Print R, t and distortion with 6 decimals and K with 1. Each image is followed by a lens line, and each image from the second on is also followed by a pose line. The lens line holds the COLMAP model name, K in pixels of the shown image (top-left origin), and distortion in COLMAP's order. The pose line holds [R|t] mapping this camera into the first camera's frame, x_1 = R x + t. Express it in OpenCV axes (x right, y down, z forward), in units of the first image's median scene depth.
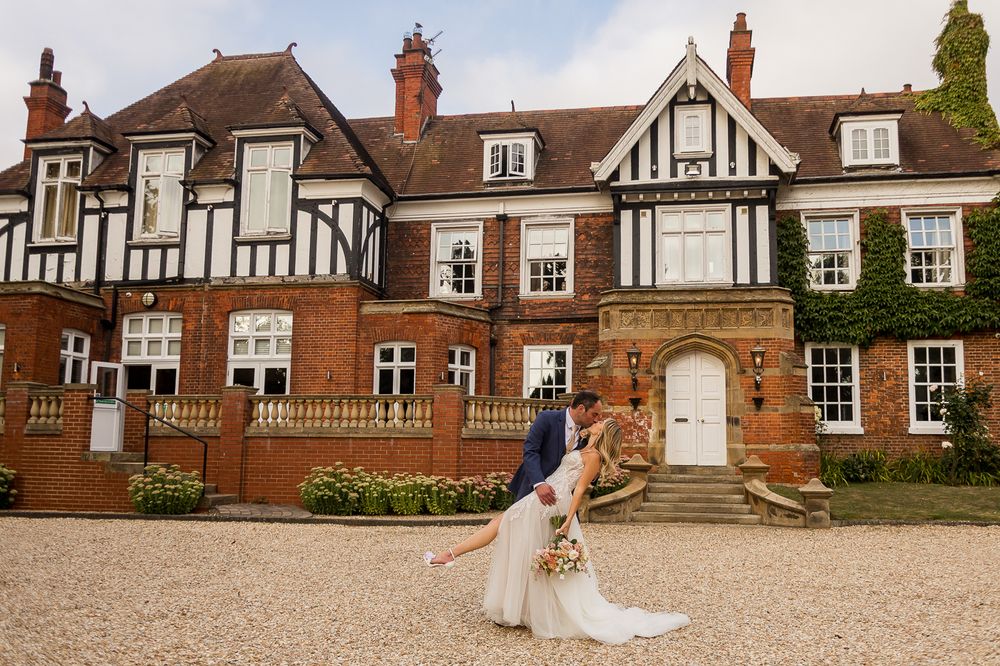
lens RADIAL K [[980.9, 0, 500.0], [0, 980.9, 333.0], [0, 0, 1]] dist [-0.097708, 0.000803]
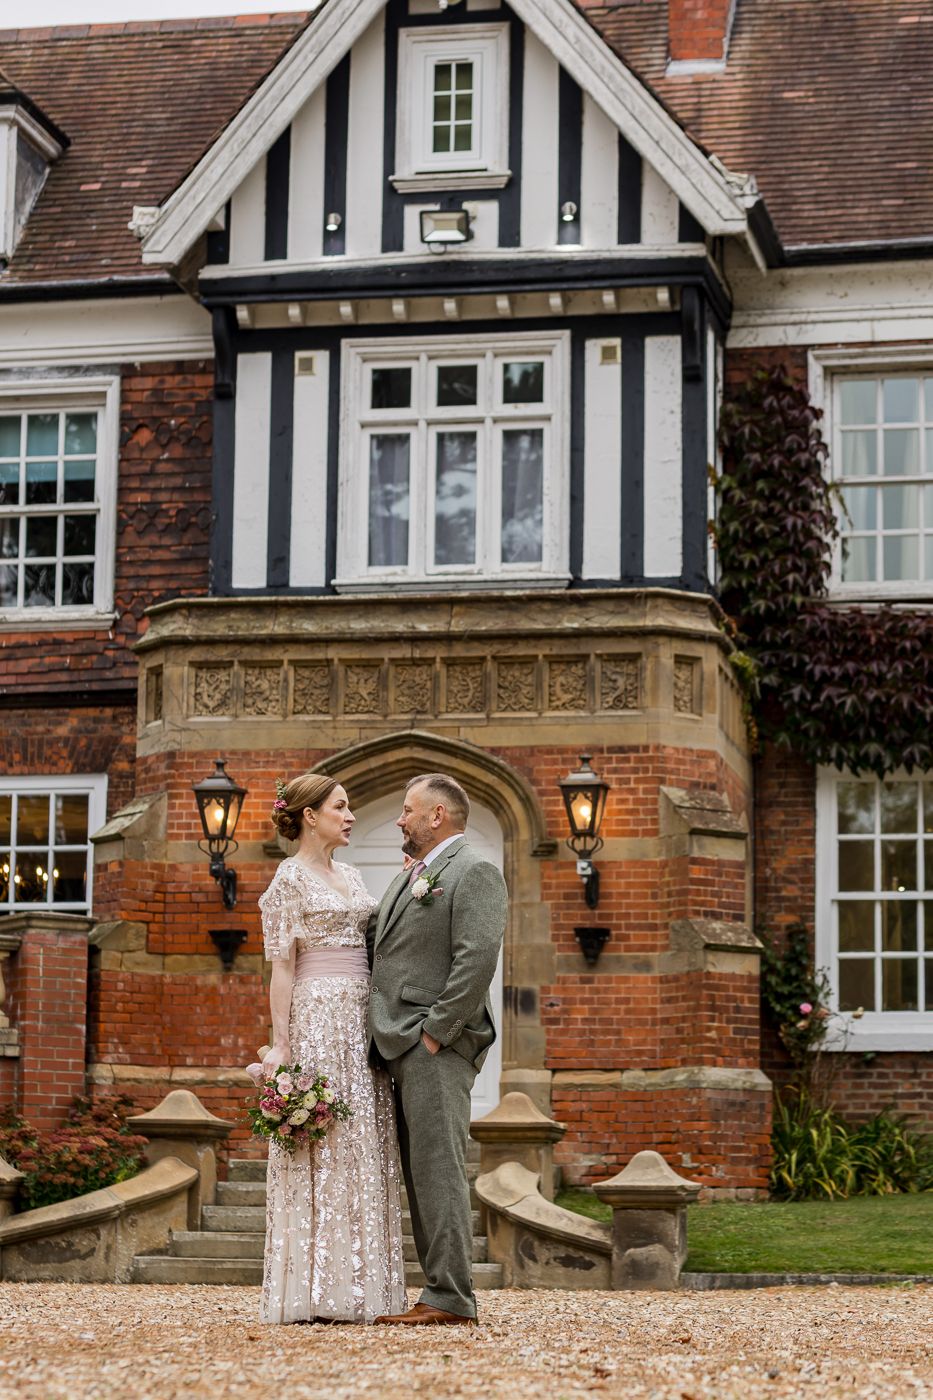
lens RADIAL K [[4058.4, 0, 466.5], [0, 4058.4, 700.0], [0, 0, 1]] dist [-0.077003, -0.829434]
pose [[0.999827, -0.002484, -0.018443, 0.230730], [0.002055, 0.999727, -0.023263, 0.020001], [0.018496, 0.023221, 0.999559, -0.337590]]
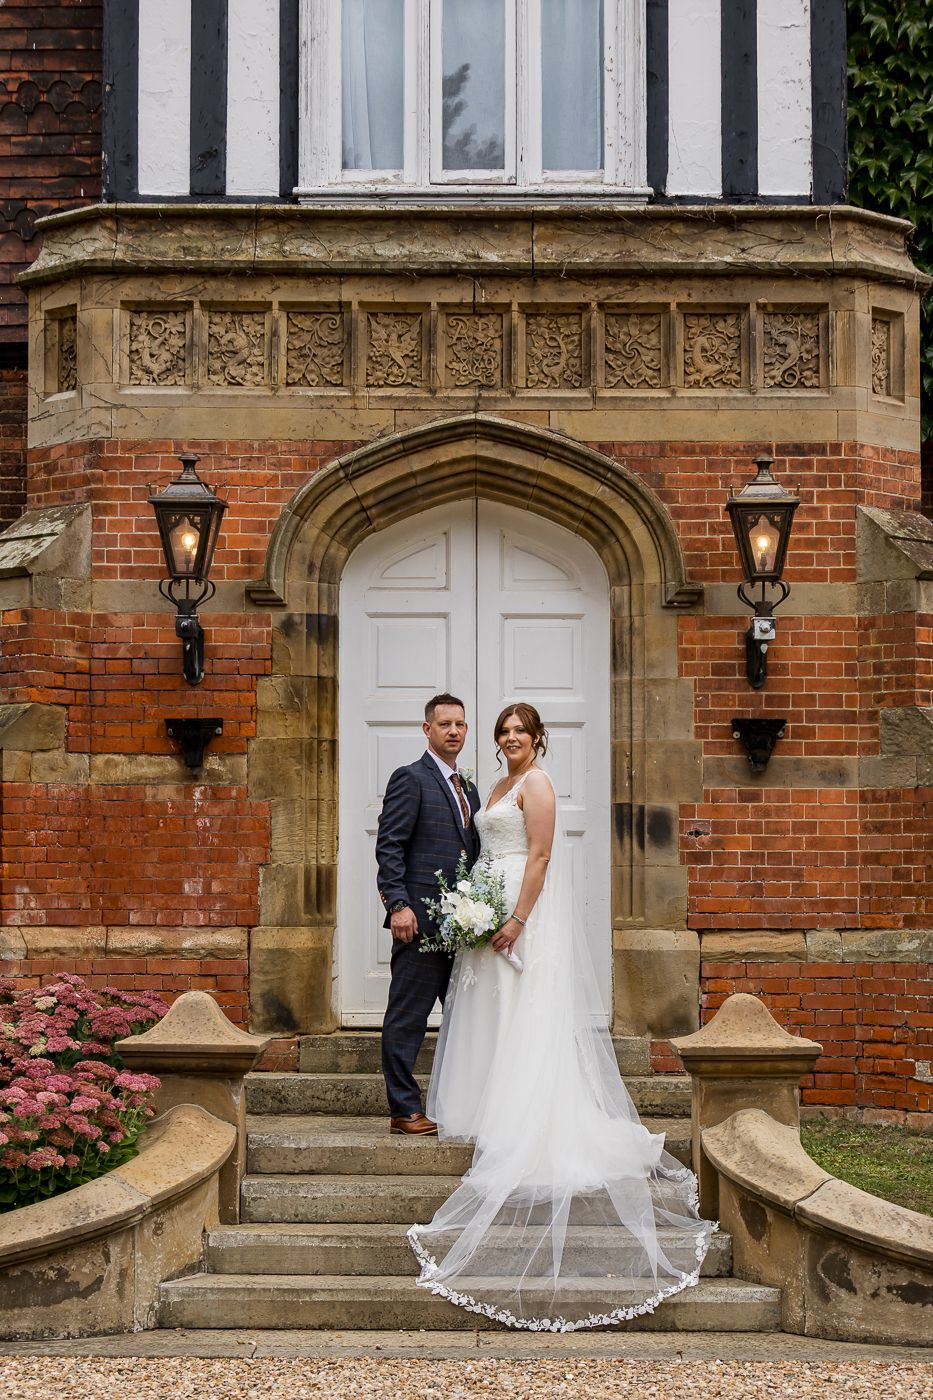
lens RADIAL K [[3313.6, 0, 466.8], [0, 3313.6, 798.2], [0, 0, 1]] dist [-0.035084, 0.065061]
pose [[0.980850, -0.007005, 0.194637, 0.053014], [-0.012548, 0.995004, 0.099047, 0.010900], [-0.194358, -0.099593, 0.975862, 0.268013]]
